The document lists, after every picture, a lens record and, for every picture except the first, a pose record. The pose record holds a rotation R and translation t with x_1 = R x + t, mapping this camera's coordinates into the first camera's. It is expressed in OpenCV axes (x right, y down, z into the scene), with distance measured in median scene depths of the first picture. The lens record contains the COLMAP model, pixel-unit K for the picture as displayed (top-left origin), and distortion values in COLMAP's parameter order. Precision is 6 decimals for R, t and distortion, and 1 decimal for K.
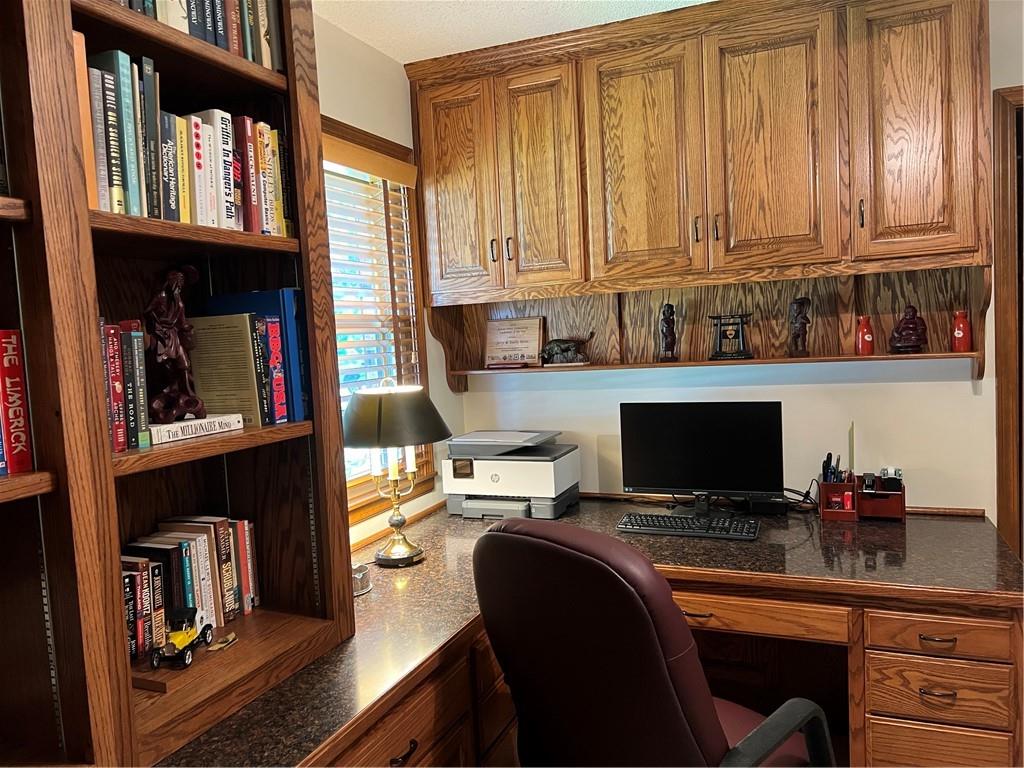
lens RADIAL K [[769.4, 0, 518.5], [0, 769.4, 385.0], [0, 0, 1]] dist [0.059378, -0.069716]
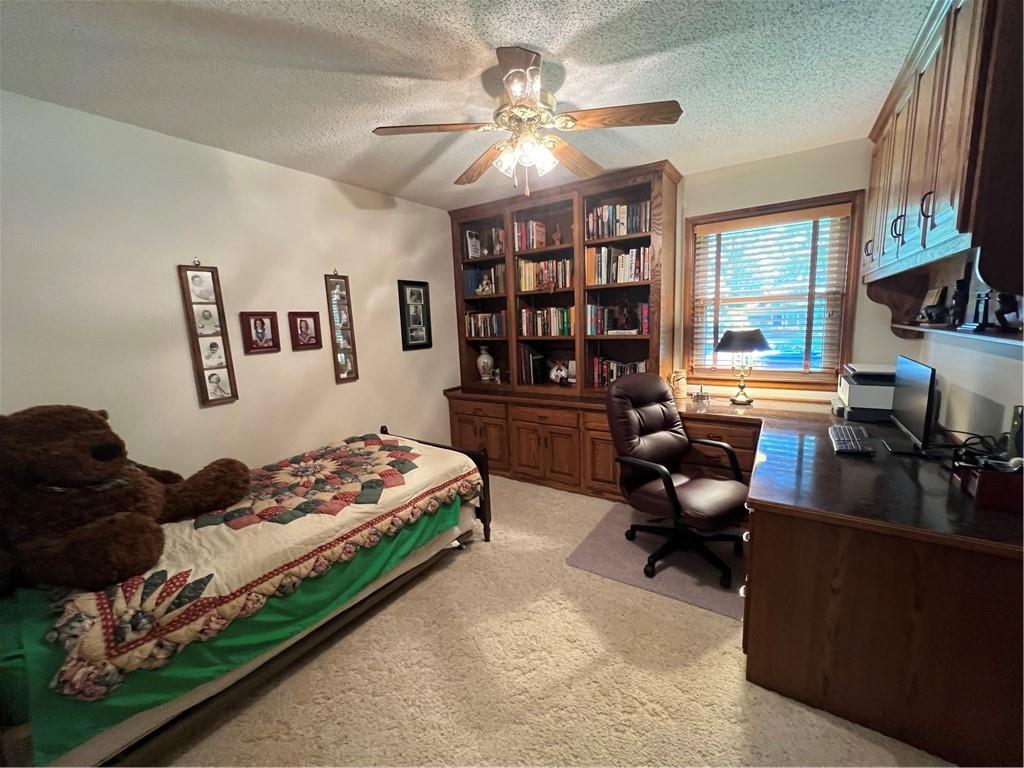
lens RADIAL K [[408.2, 0, 512.0], [0, 408.2, 384.0], [0, 0, 1]] dist [0.000770, 0.000032]
pose [[-0.187209, 0.211451, -0.959292, 1.936131], [-0.017832, 0.975665, 0.218540, -0.146525], [0.982158, 0.058019, -0.178883, 0.880817]]
